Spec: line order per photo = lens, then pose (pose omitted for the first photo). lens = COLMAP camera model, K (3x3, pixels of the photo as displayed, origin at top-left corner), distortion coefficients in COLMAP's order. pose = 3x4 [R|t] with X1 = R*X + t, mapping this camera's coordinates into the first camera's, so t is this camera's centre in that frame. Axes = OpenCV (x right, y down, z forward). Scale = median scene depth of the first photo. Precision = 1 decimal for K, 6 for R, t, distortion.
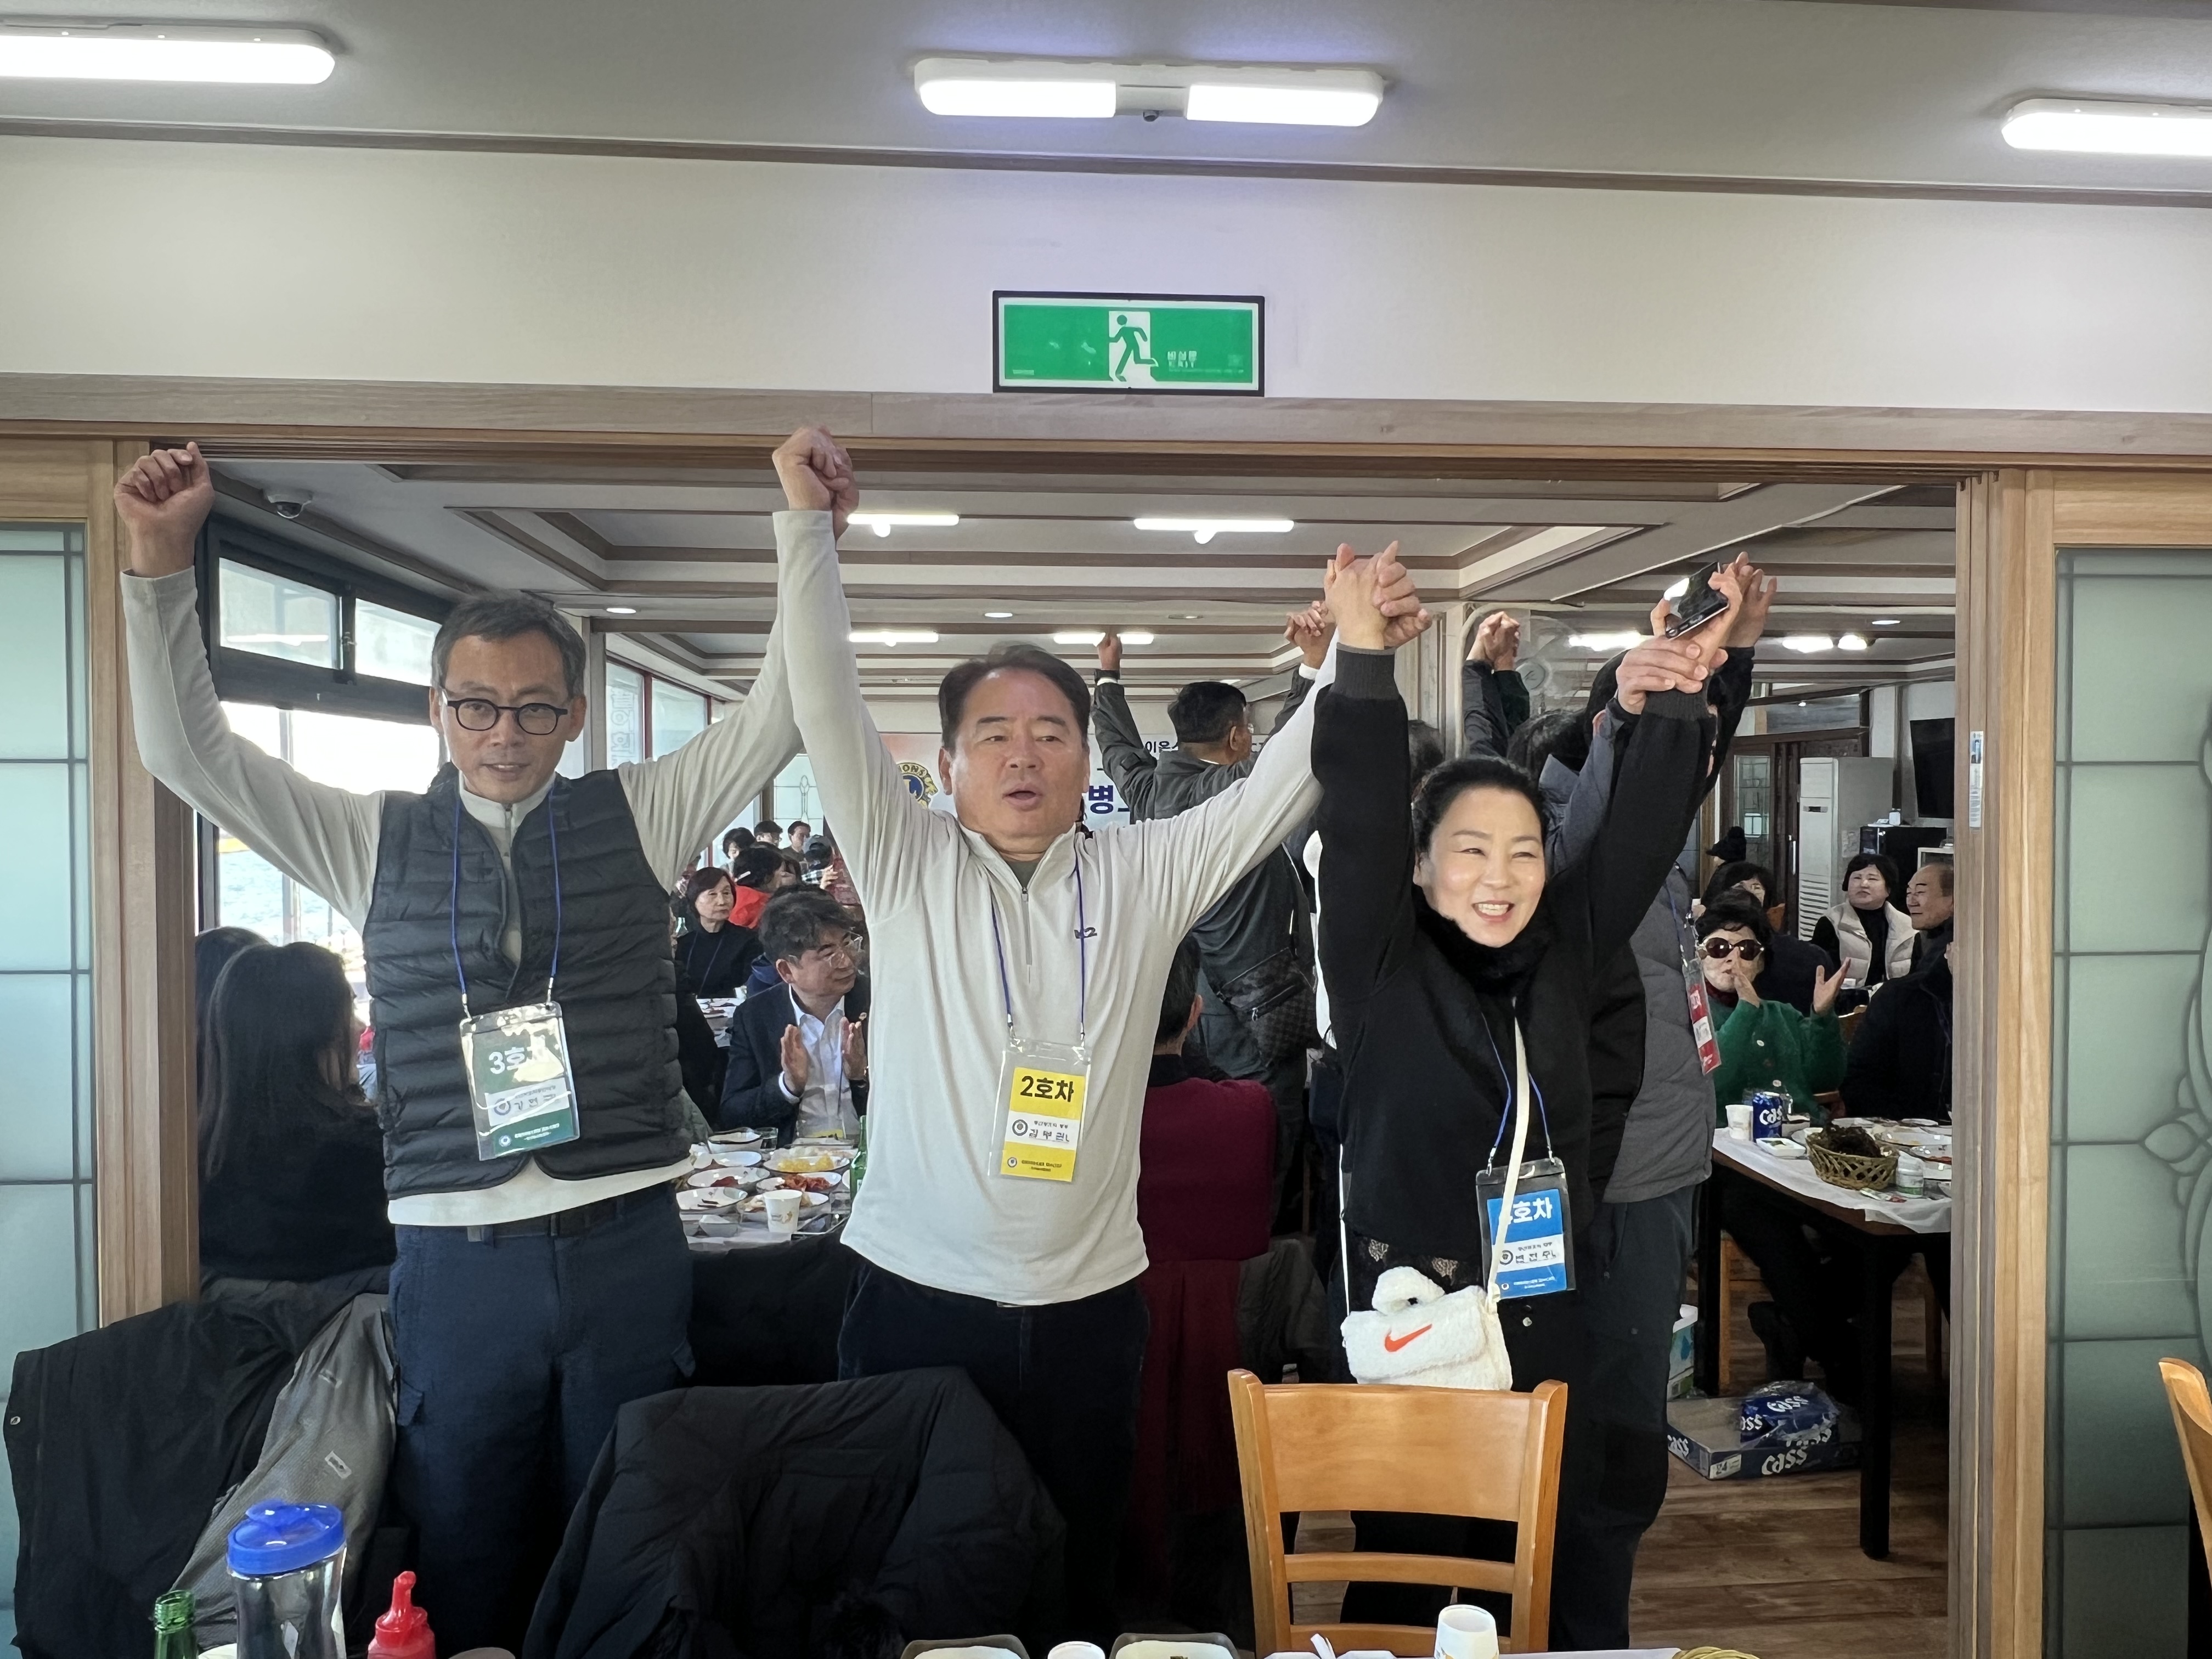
lens RADIAL K [[1561.9, 0, 1106.0], [0, 1561.9, 829.5], [0, 0, 1]] dist [-0.000570, 0.000207]
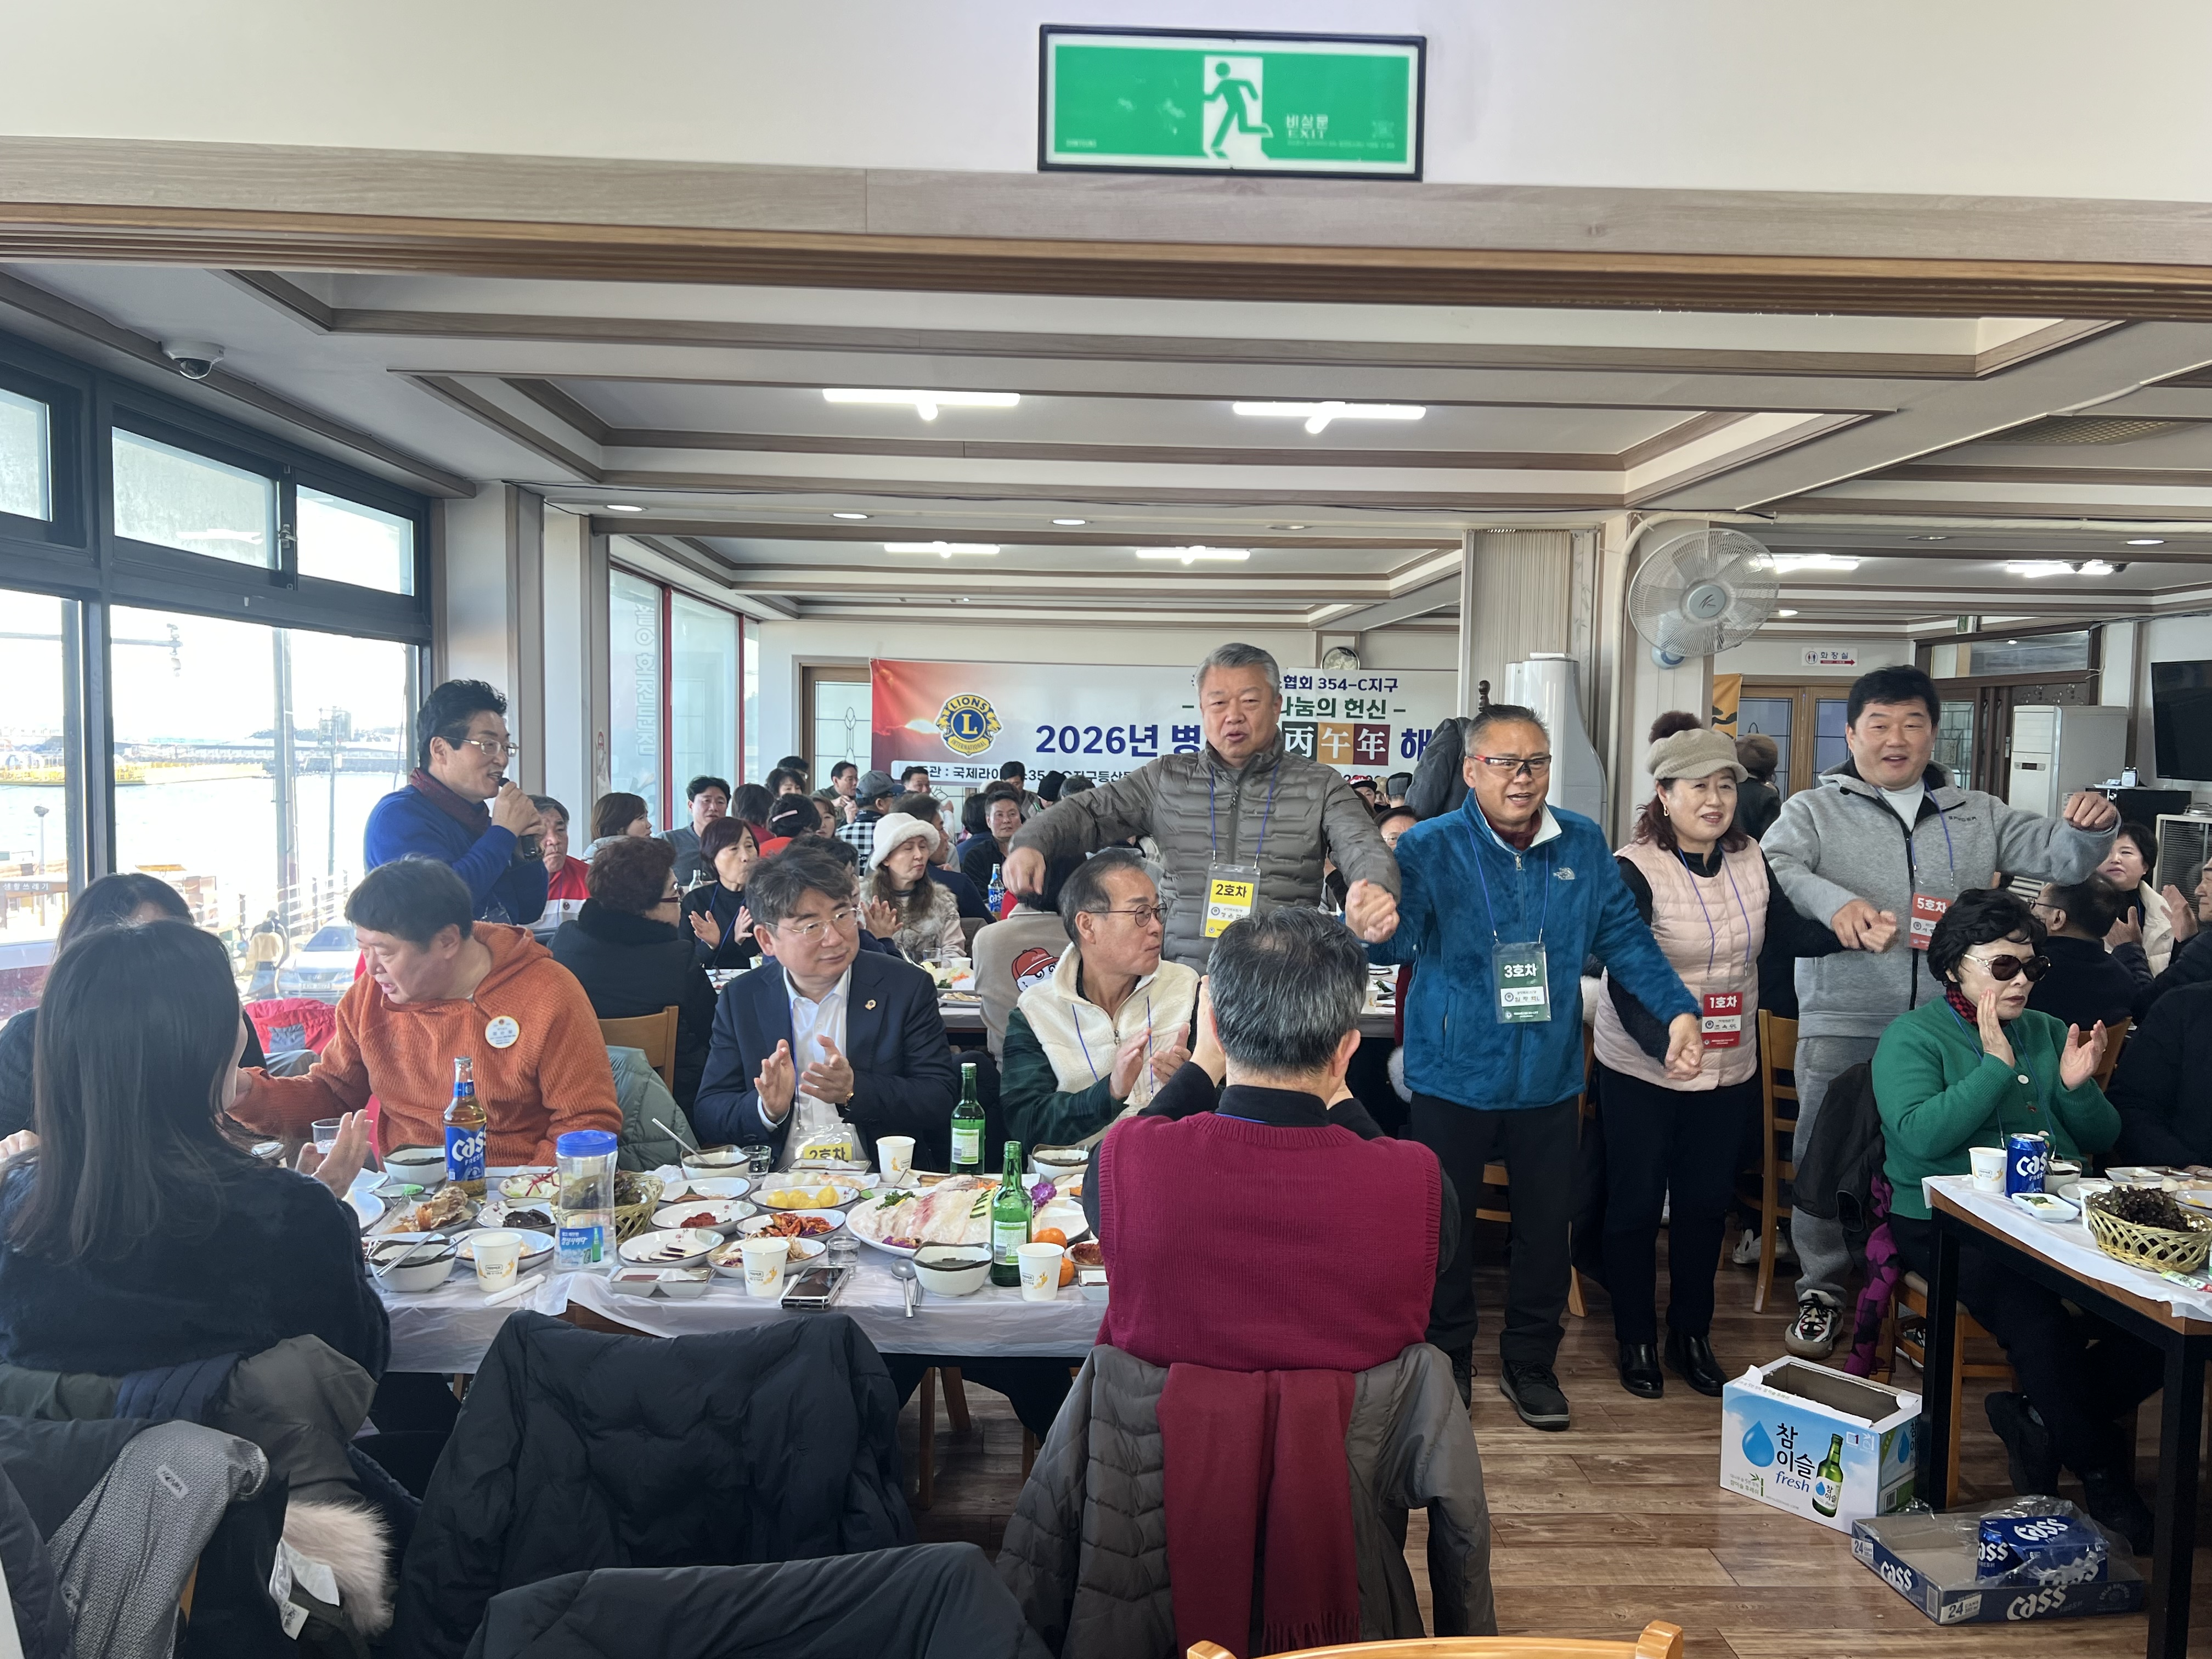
lens RADIAL K [[1728.4, 0, 1137.5], [0, 1728.4, 841.7], [0, 0, 1]] dist [0.071795, -0.088057]
pose [[0.999318, 0.020084, -0.030994, 0.002002], [-0.018816, 0.998995, 0.040681, -0.005867], [0.031780, -0.040070, 0.998691, 0.118708]]
